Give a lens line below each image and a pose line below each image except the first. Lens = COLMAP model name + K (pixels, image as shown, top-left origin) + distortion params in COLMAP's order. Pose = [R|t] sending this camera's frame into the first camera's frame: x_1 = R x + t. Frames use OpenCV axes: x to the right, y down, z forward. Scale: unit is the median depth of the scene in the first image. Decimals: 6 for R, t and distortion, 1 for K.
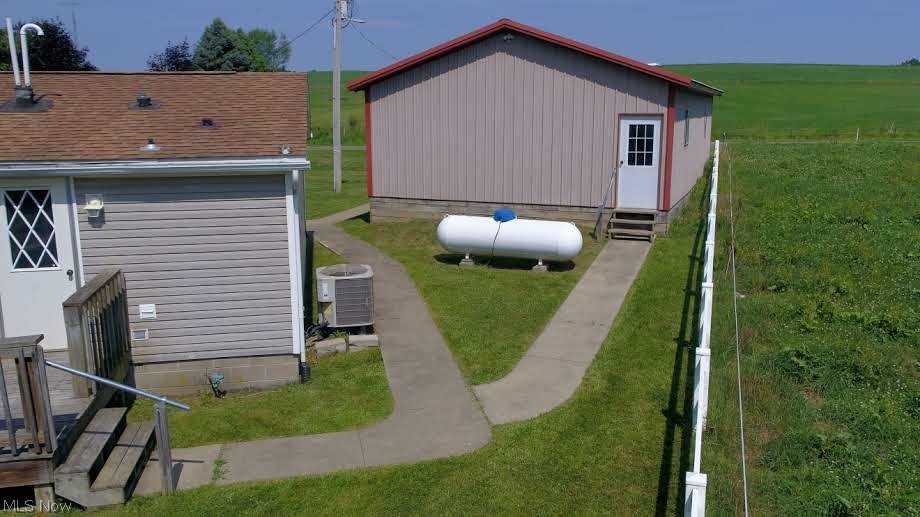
lens RADIAL K [[758.4, 0, 456.1], [0, 758.4, 253.7], [0, 0, 1]] dist [0.003092, -0.001874]
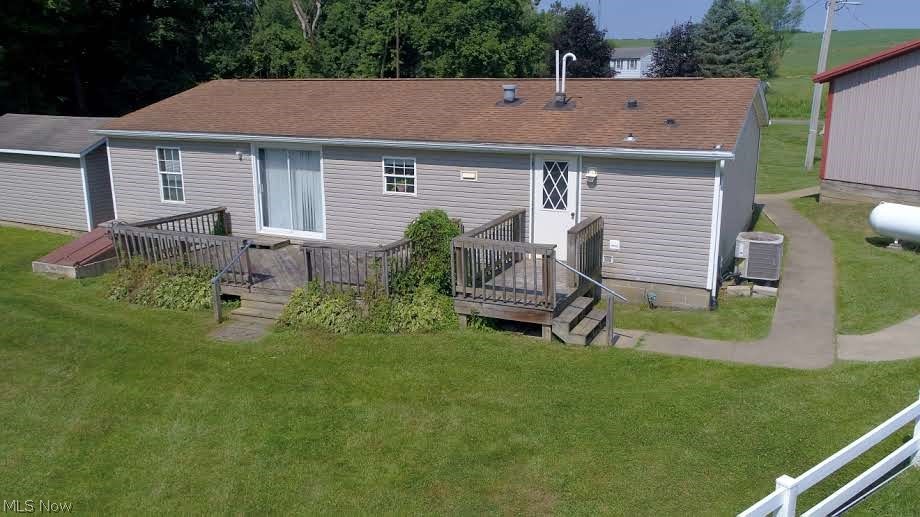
lens RADIAL K [[758.4, 0, 456.1], [0, 758.4, 253.7], [0, 0, 1]] dist [0.003092, -0.001874]
pose [[0.808275, 0.138694, -0.572237, 0.222756], [-0.111017, 0.990328, 0.083218, 0.000997], [0.578244, -0.003735, 0.815855, -0.454832]]
